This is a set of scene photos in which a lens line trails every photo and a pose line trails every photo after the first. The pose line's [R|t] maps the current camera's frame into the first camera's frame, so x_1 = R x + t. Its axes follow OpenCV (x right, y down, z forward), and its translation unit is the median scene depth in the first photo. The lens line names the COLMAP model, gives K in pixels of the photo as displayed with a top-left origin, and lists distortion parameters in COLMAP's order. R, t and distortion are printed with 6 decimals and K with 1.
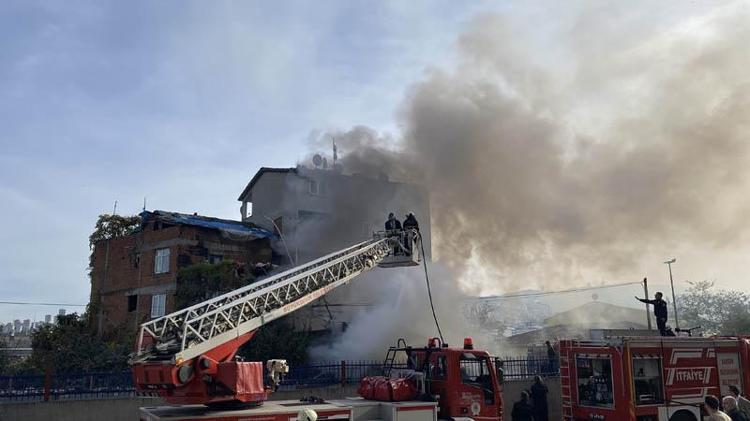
lens RADIAL K [[656.9, 0, 371.8], [0, 656.9, 213.2], [0, 0, 1]] dist [0.007094, 0.003121]
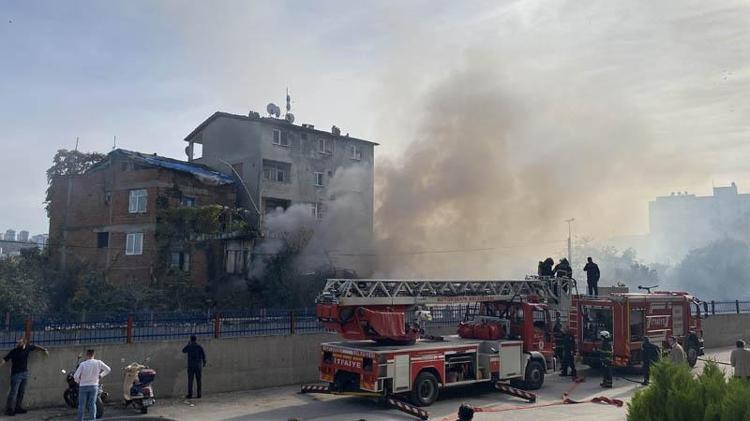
lens RADIAL K [[656.9, 0, 372.9], [0, 656.9, 211.4], [0, 0, 1]] dist [0.007094, 0.003121]
pose [[0.973447, 0.046999, 0.224034, -0.181296], [-0.069197, 0.993326, 0.092279, -0.031238], [-0.218201, -0.105331, 0.970203, -0.086744]]
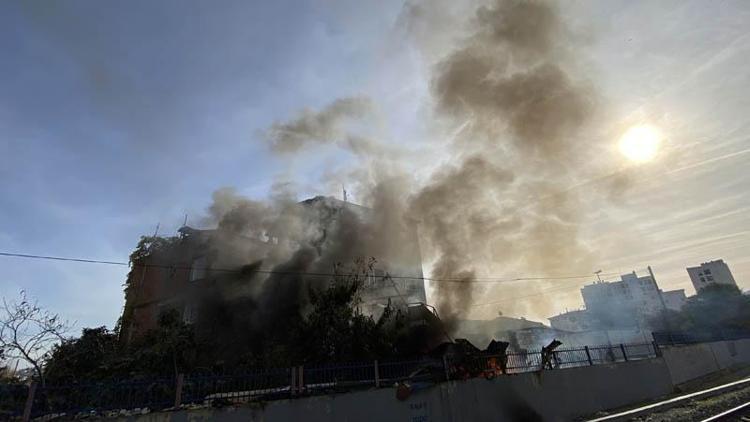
lens RADIAL K [[351.9, 0, 375.8], [0, 351.9, 212.0], [0, 0, 1]] dist [0.002771, -0.000950]
pose [[0.988438, 0.009622, 0.151321, -0.120691], [0.020810, 0.979932, -0.198241, 0.096326], [-0.150192, 0.199098, 0.968402, 0.379714]]
